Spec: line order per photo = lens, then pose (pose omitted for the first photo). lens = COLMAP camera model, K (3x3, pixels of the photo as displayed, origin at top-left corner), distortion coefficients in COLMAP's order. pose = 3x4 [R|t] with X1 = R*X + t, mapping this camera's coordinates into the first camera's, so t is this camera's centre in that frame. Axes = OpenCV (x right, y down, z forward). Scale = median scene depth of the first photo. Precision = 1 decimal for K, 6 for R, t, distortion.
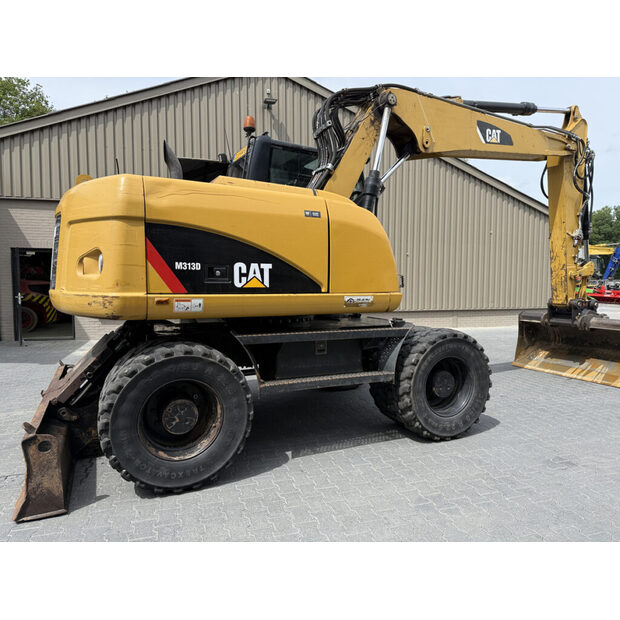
lens RADIAL K [[444.5, 0, 312.2], [0, 444.5, 317.2], [0, 0, 1]] dist [0.059807, -0.075805]
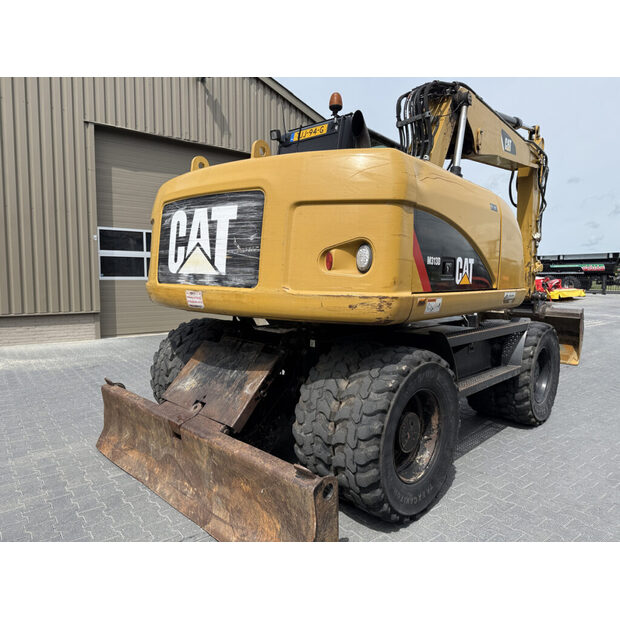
lens RADIAL K [[444.5, 0, 312.2], [0, 444.5, 317.2], [0, 0, 1]] dist [0.059807, -0.075805]
pose [[0.926923, -0.029945, 0.374055, -0.717195], [0.023686, 0.999492, 0.021319, -0.024350], [-0.374503, -0.010901, 0.927161, 0.236604]]
